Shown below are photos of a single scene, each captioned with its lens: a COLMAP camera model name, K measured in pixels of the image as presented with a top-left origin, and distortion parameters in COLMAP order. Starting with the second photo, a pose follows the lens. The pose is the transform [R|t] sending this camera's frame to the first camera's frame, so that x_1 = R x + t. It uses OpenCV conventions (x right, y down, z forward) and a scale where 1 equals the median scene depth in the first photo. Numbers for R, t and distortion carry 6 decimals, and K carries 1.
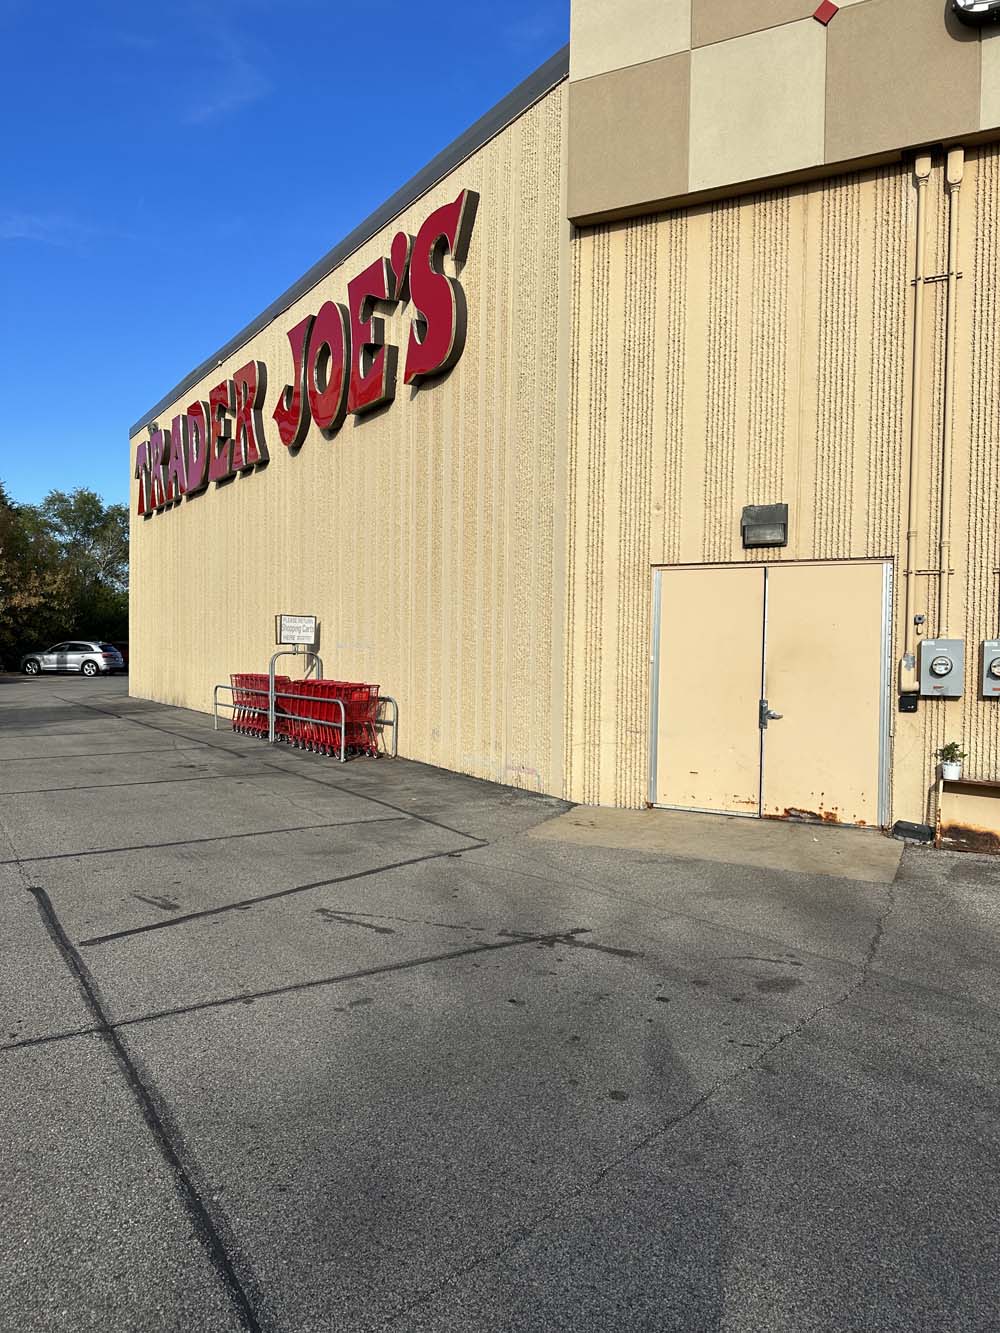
lens RADIAL K [[939.9, 0, 499.5], [0, 939.9, 668.4], [0, 0, 1]] dist [0.024182, -0.035167]
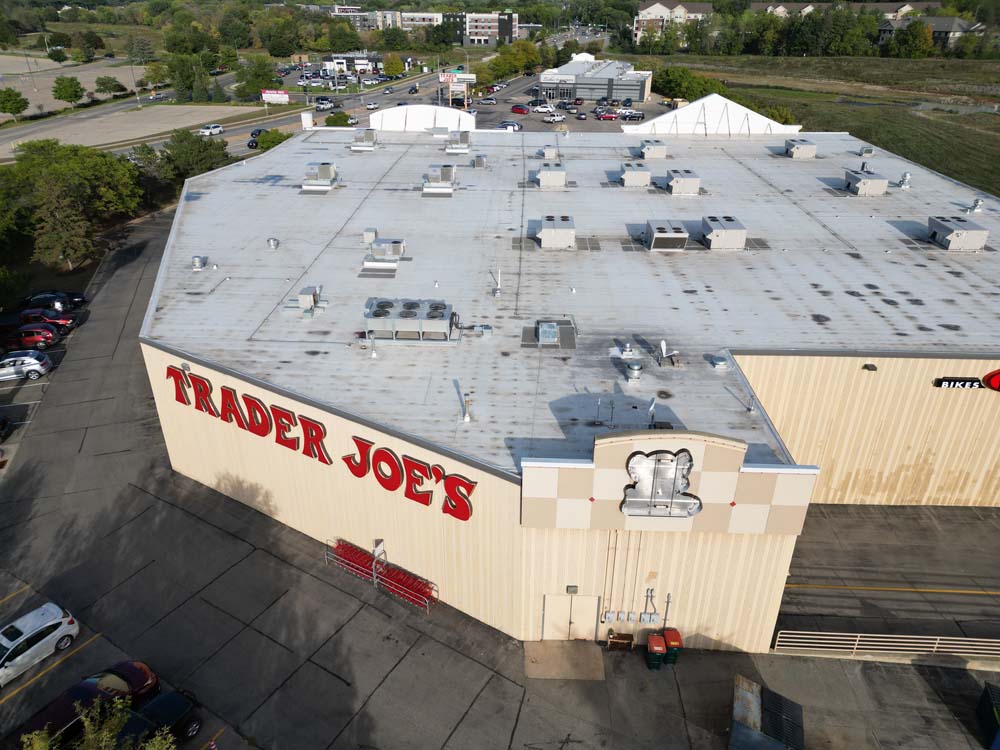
lens RADIAL K [[706.6, 0, 506.5], [0, 706.6, 368.1], [0, 0, 1]] dist [0.039803, -0.022005]
pose [[0.903332, -0.202383, 0.378197, -0.910636], [0.016389, 0.897336, 0.441044, -2.294935], [-0.428629, -0.392210, 0.813909, -0.965322]]
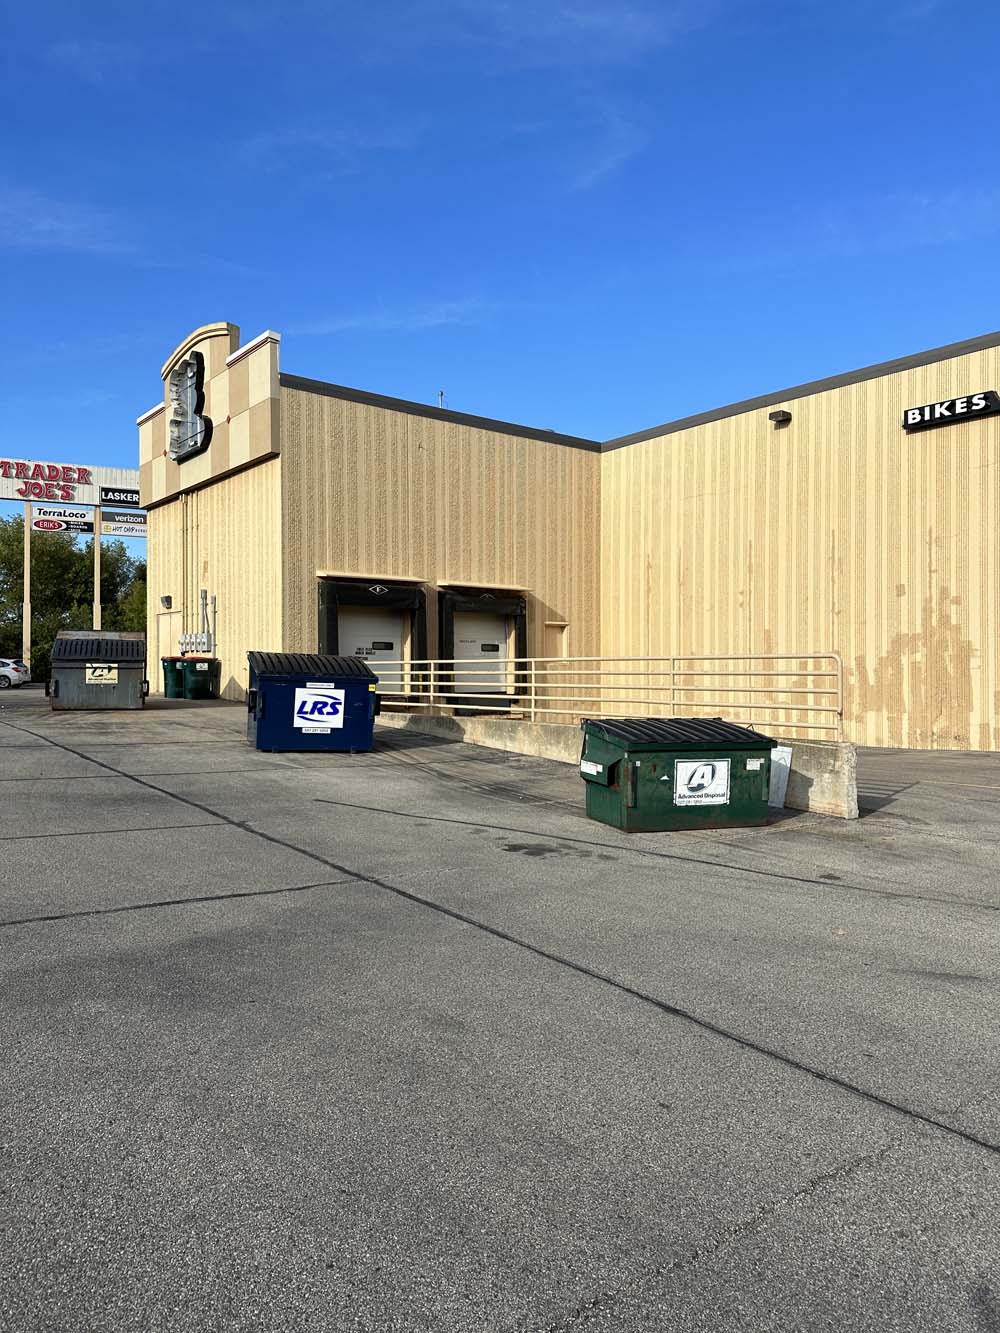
lens RADIAL K [[939.9, 0, 507.1], [0, 939.9, 671.9], [0, 0, 1]] dist [0.024182, -0.035167]
pose [[0.911898, -0.014677, -0.410154, 2.653192], [0.001990, 0.999507, -0.031341, 0.215474], [0.410411, 0.027764, 0.911478, -1.454188]]
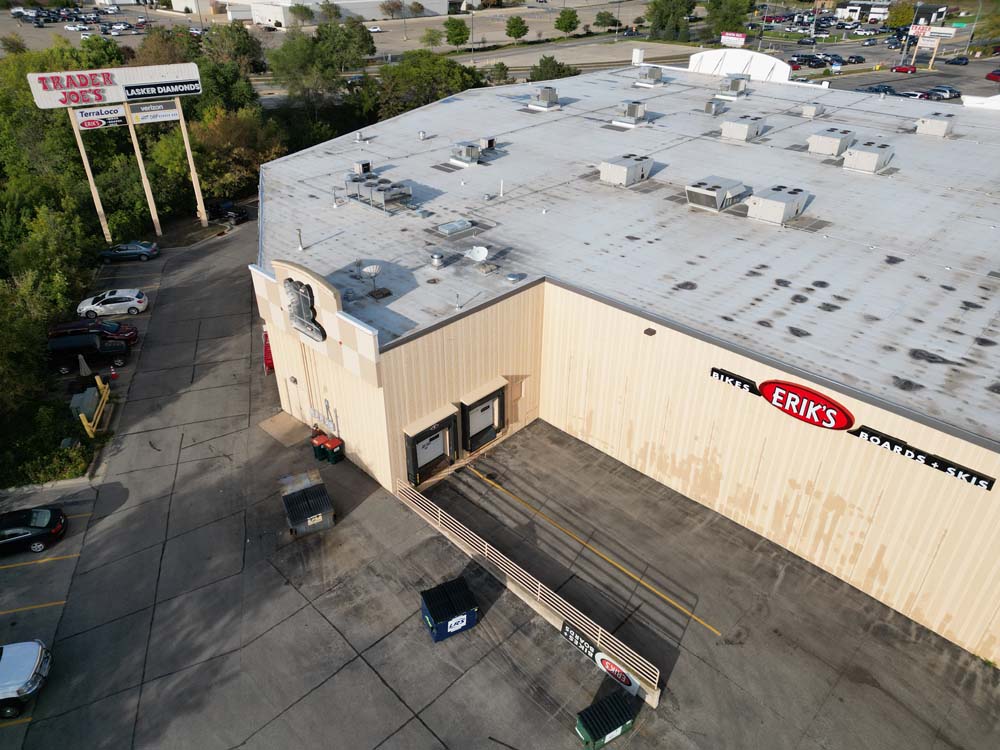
lens RADIAL K [[706.6, 0, 503.8], [0, 706.6, 377.1], [0, 0, 1]] dist [0.039803, -0.022005]
pose [[0.956970, 0.147726, -0.249771, 2.498160], [-0.003355, 0.866299, 0.499515, -2.223678], [0.290168, -0.477183, 0.829517, -2.091001]]
